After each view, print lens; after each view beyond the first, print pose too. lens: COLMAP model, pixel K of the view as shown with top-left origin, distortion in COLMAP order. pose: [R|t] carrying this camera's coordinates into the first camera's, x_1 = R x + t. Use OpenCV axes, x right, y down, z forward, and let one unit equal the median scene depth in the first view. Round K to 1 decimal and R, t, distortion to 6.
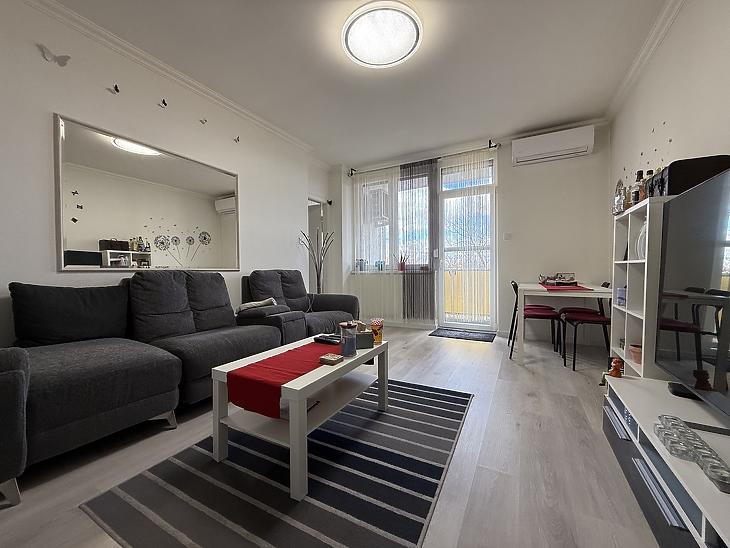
lens RADIAL K [[290.8, 0, 361.9], [0, 290.8, 275.0], [0, 0, 1]] dist [-0.000442, -0.000589]
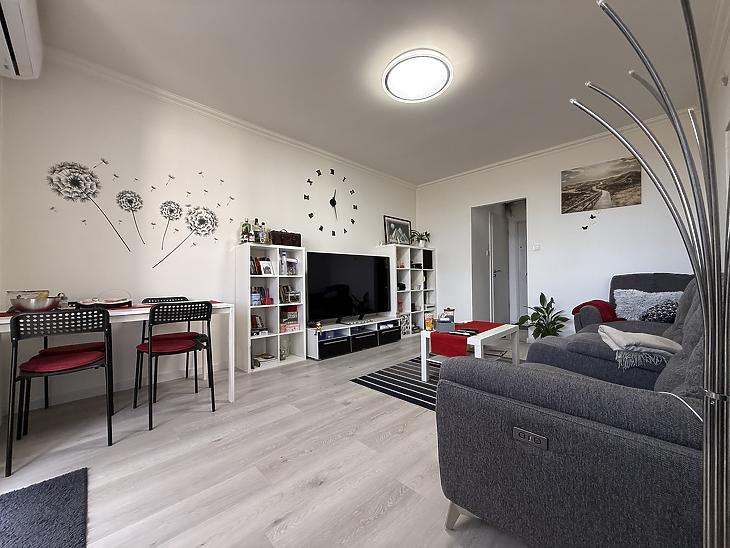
lens RADIAL K [[290.8, 0, 364.6], [0, 290.8, 274.8], [0, 0, 1]] dist [-0.000442, -0.000589]
pose [[-0.959653, 0.017464, 0.280643, -0.026407], [0.018849, 0.999820, 0.002236, -0.025556], [-0.280554, 0.007436, -0.959809, 1.319721]]
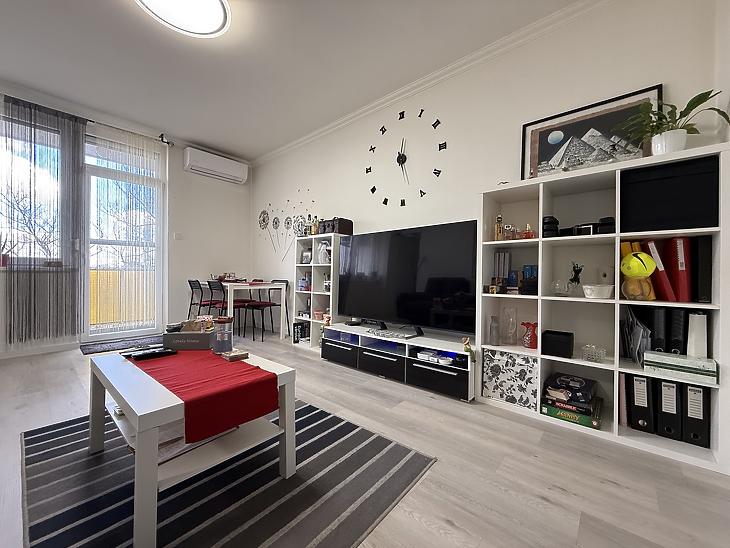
lens RADIAL K [[290.8, 0, 361.9], [0, 290.8, 275.6], [0, 0, 1]] dist [-0.000442, -0.000589]
pose [[0.206864, 0.005558, 0.978354, -0.406754], [0.006651, 0.999953, -0.007087, 0.018664], [-0.978347, 0.007973, 0.206817, 0.176559]]
